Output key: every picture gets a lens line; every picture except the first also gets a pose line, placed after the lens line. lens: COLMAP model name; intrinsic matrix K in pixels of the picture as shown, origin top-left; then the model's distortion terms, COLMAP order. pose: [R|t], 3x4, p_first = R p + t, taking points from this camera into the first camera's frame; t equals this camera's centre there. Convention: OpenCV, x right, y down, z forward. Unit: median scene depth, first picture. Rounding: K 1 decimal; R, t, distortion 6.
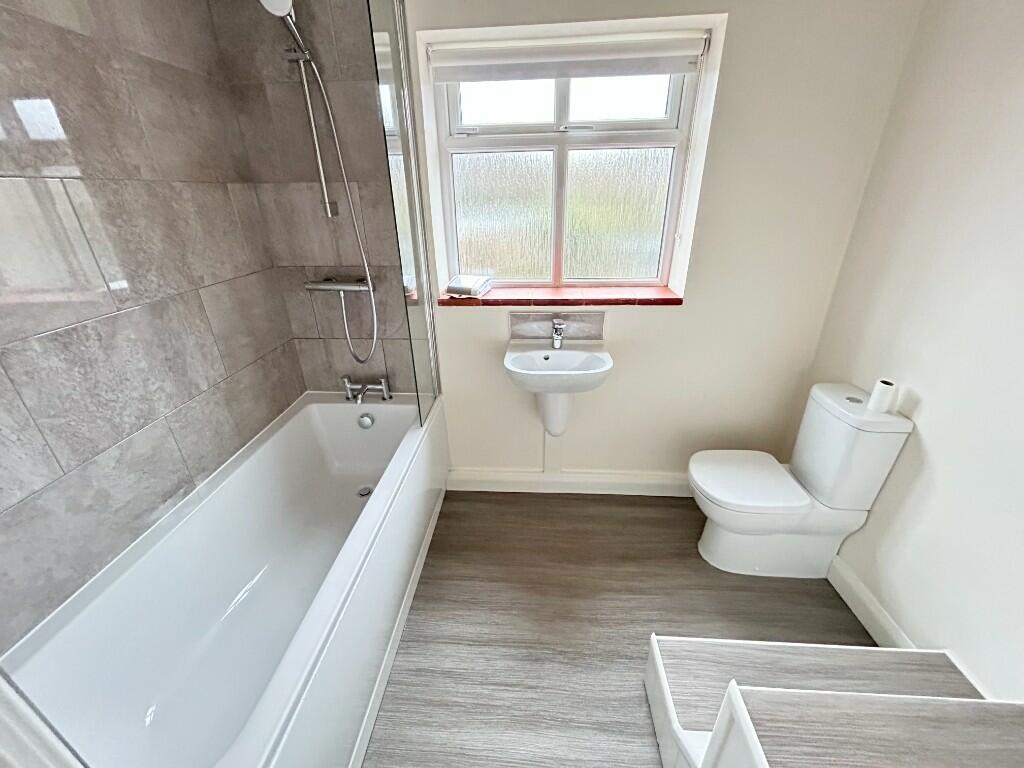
lens RADIAL K [[414.7, 0, 512.0], [0, 414.7, 384.0], [0, 0, 1]] dist [0.000979, 0.000641]
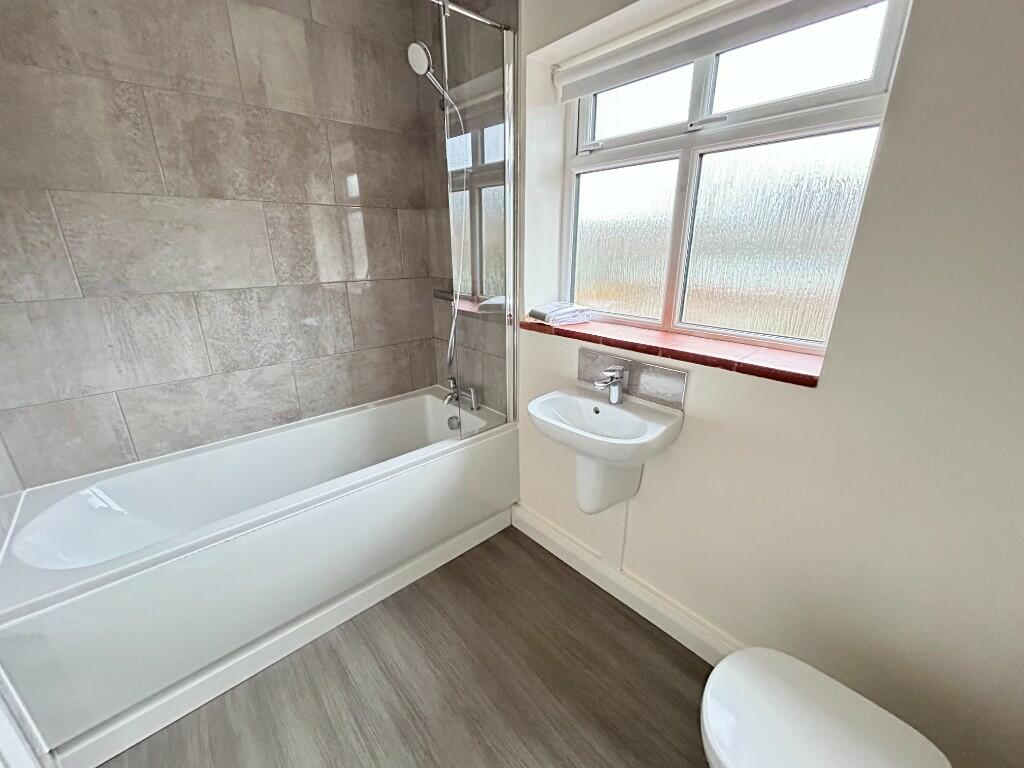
lens RADIAL K [[414.7, 0, 512.0], [0, 414.7, 384.0], [0, 0, 1]] dist [0.000979, 0.000641]
pose [[0.710996, 0.238848, -0.661389, 0.596587], [-0.304499, 0.952368, 0.016592, -0.094485], [0.633849, 0.189596, 0.749859, 0.369256]]
